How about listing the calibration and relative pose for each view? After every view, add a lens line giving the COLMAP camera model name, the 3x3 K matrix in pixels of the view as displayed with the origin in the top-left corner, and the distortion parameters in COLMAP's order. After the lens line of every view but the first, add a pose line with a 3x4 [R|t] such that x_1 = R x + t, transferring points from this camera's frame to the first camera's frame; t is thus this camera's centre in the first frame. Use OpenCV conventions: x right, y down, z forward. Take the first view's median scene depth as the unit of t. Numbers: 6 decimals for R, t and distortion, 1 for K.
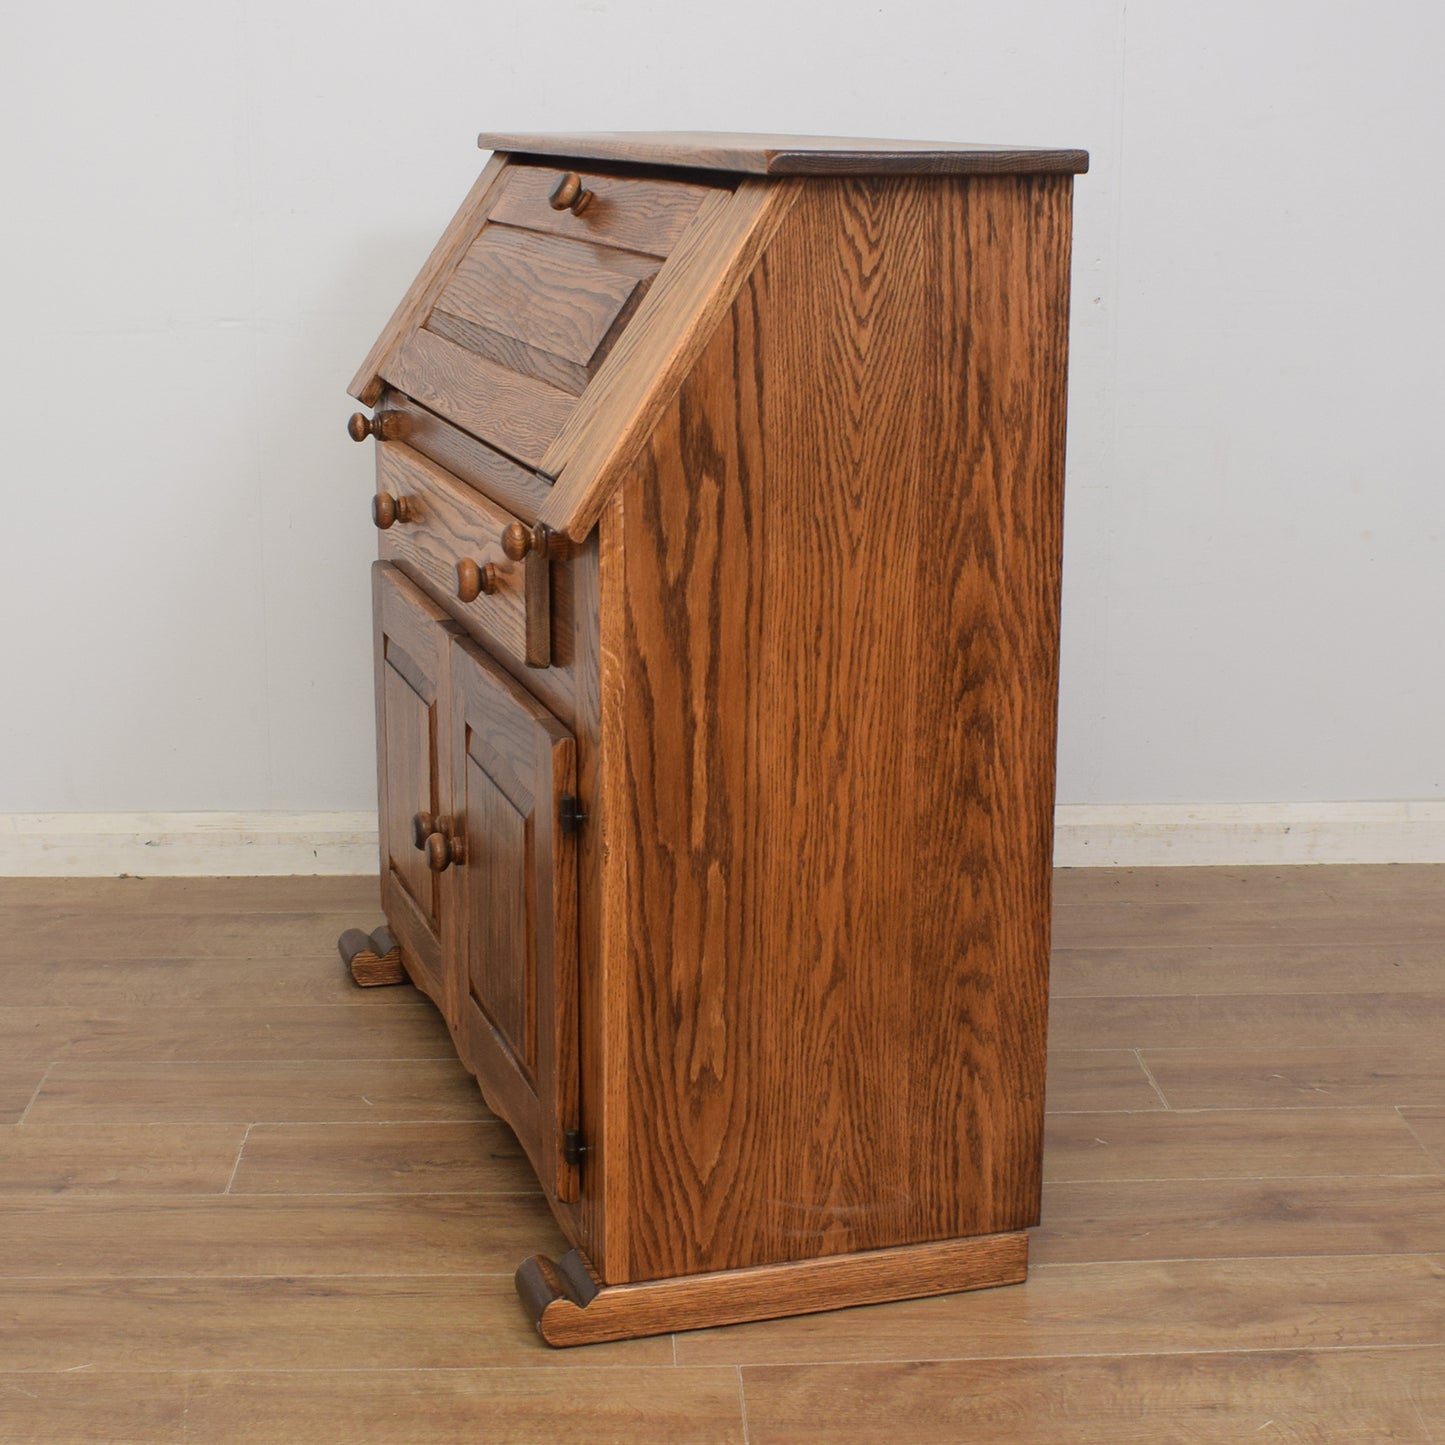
lens RADIAL K [[2621.7, 0, 667.6], [0, 2621.7, 749.7], [0, 0, 1]] dist [-0.126146, 0.000000]
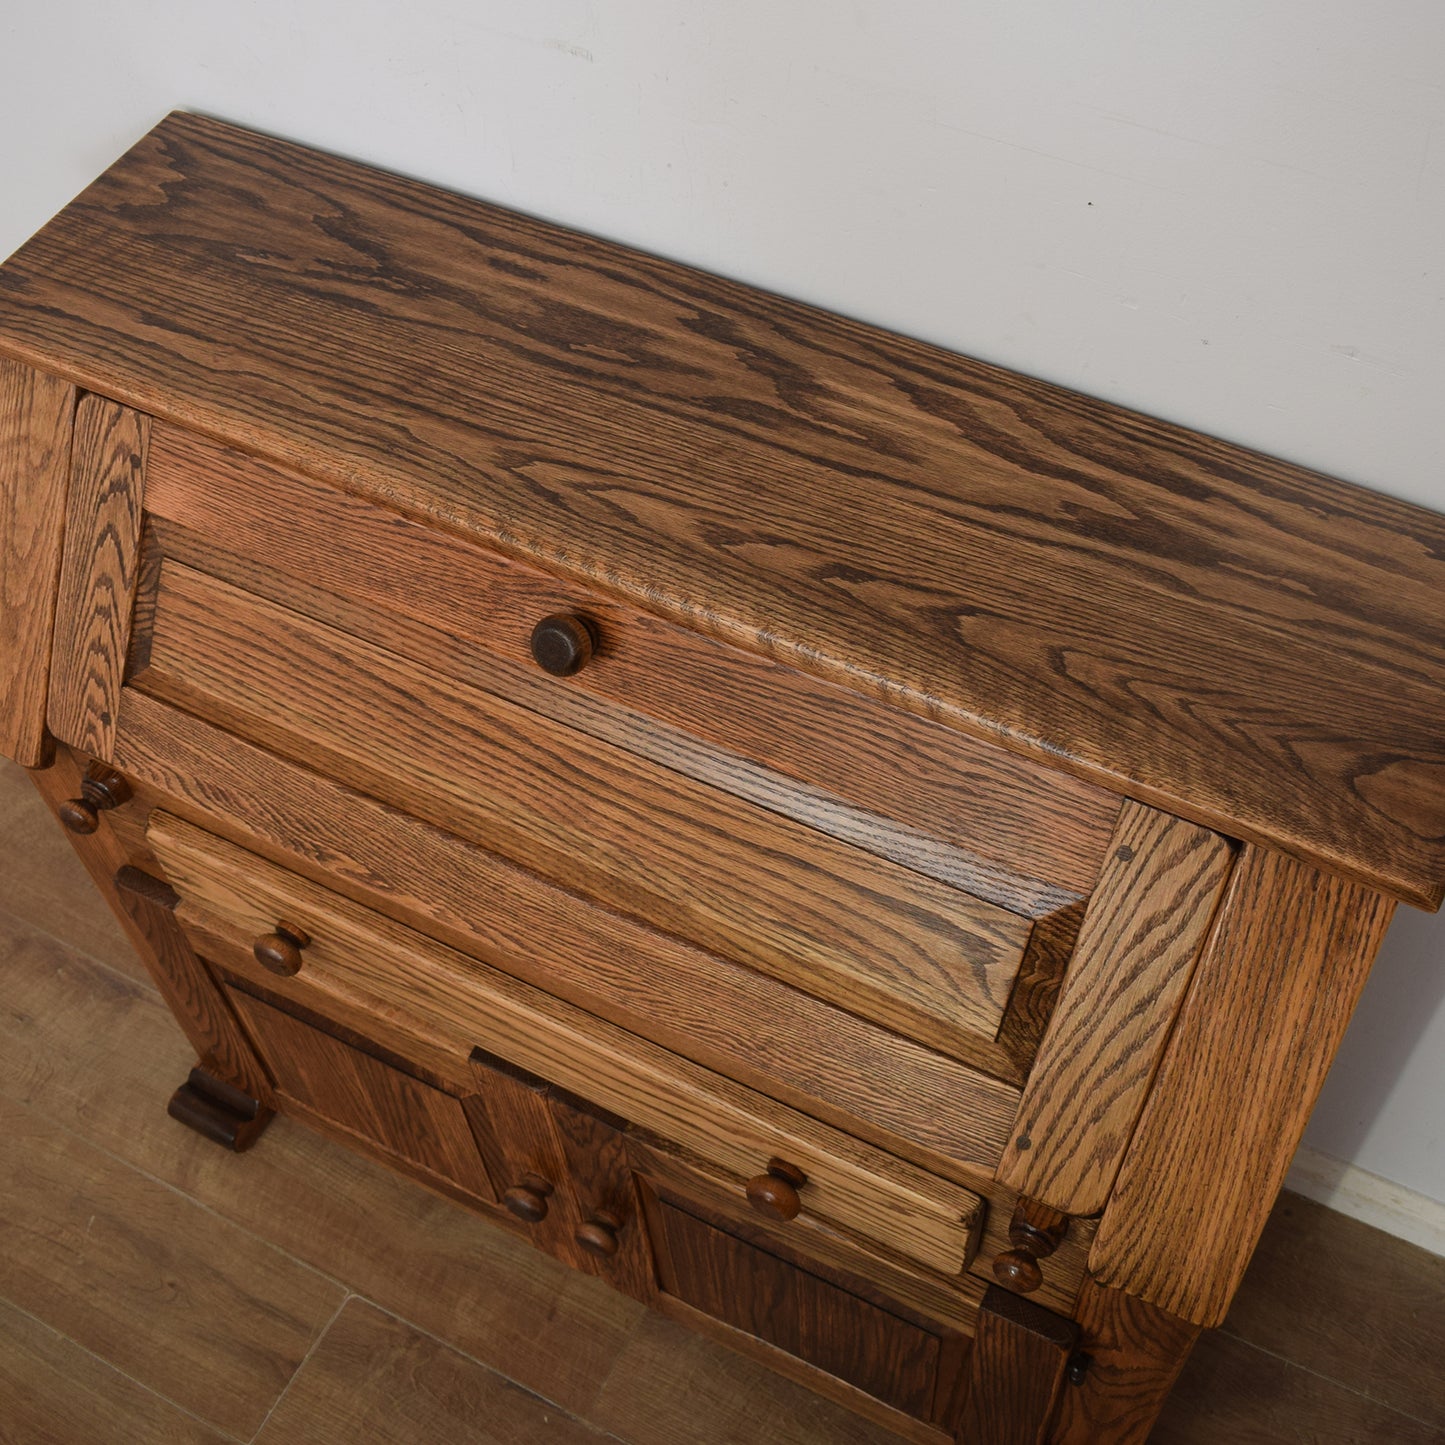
lens RADIAL K [[1893.7, 0, 750.1], [0, 1893.7, 666.0], [0, 0, 1]] dist [-0.097117, 0.000000]
pose [[0.691398, -0.588360, 0.419286, -0.241914], [0.213122, 0.720617, 0.659765, -0.595869], [-0.690324, -0.366801, 0.623626, 0.778732]]
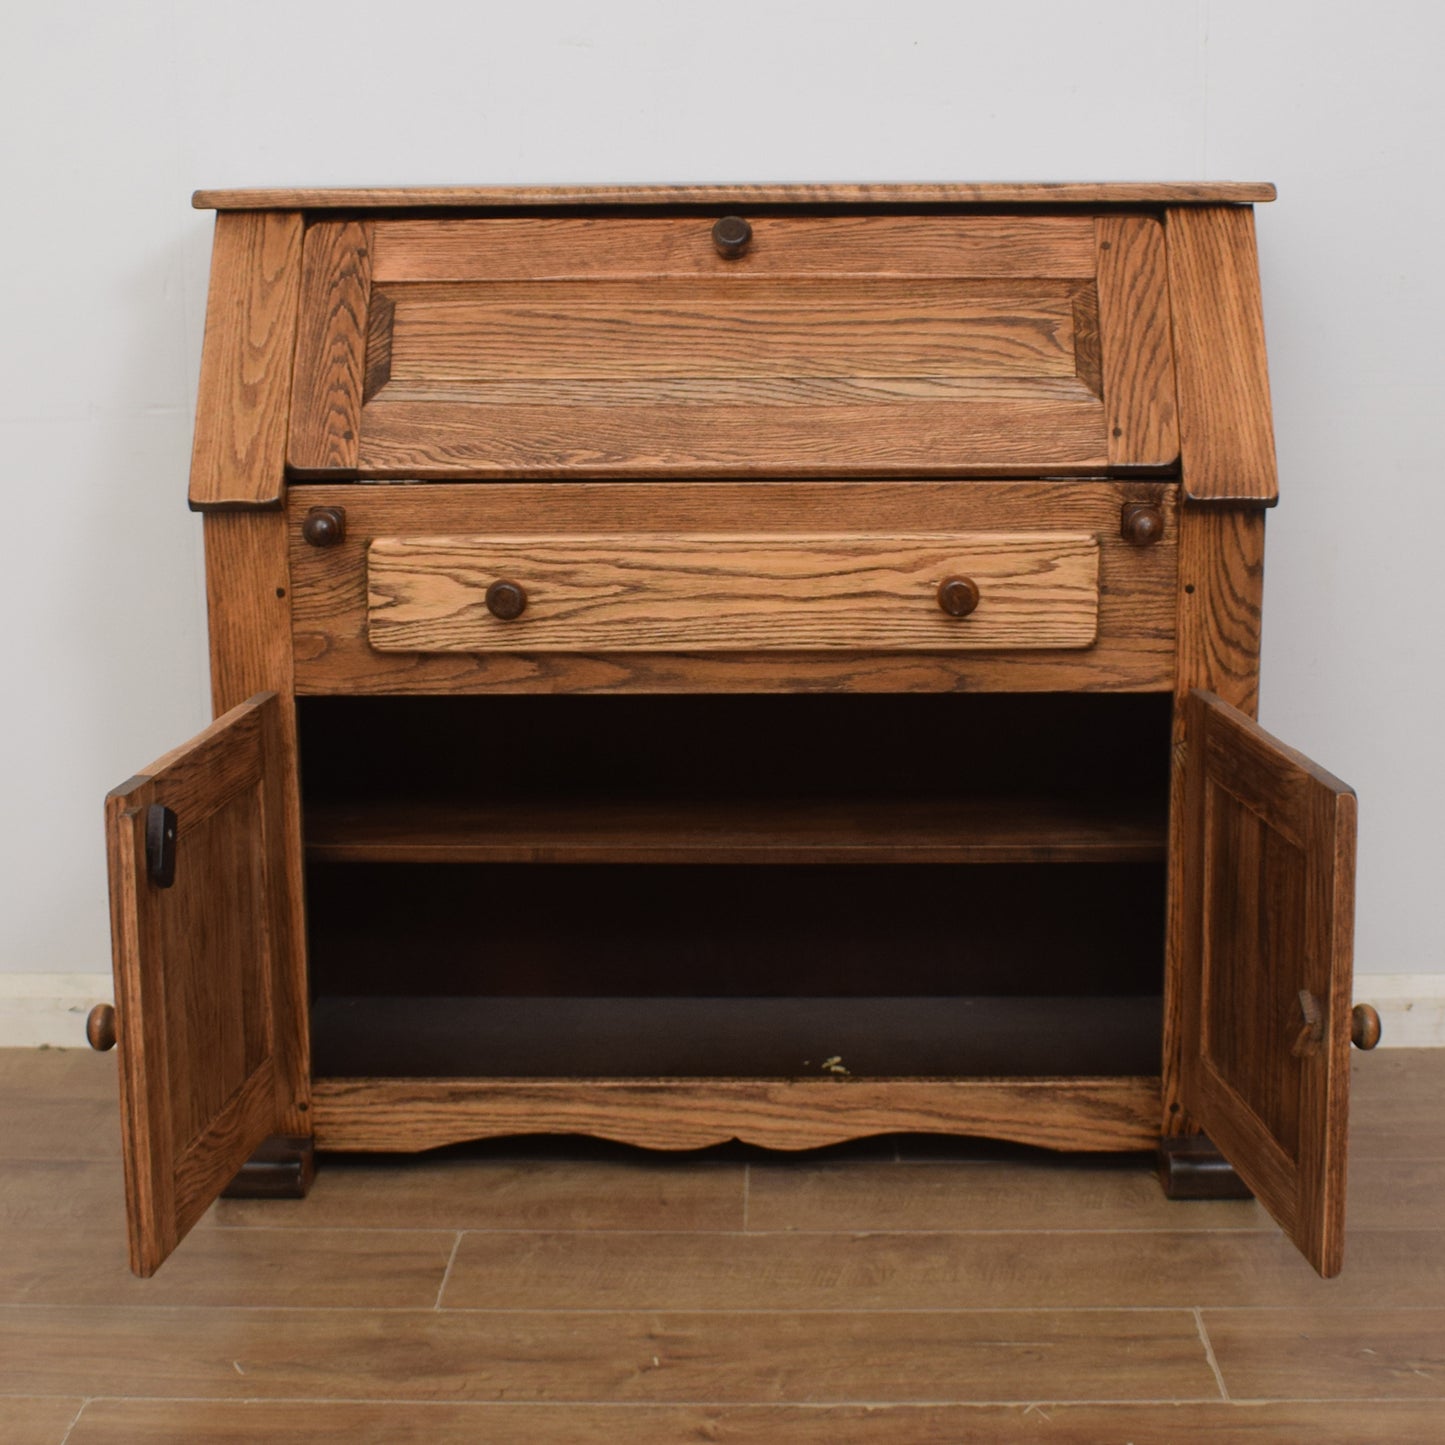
lens RADIAL K [[2642.3, 0, 777.9], [0, 2642.3, 685.3], [0, 0, 1]] dist [-0.094395, 0.000000]
pose [[0.281846, -0.189390, 0.940582, -1.203922], [0.239166, 0.963247, 0.122287, -0.193559], [-0.929173, 0.190489, 0.316783, 0.802469]]
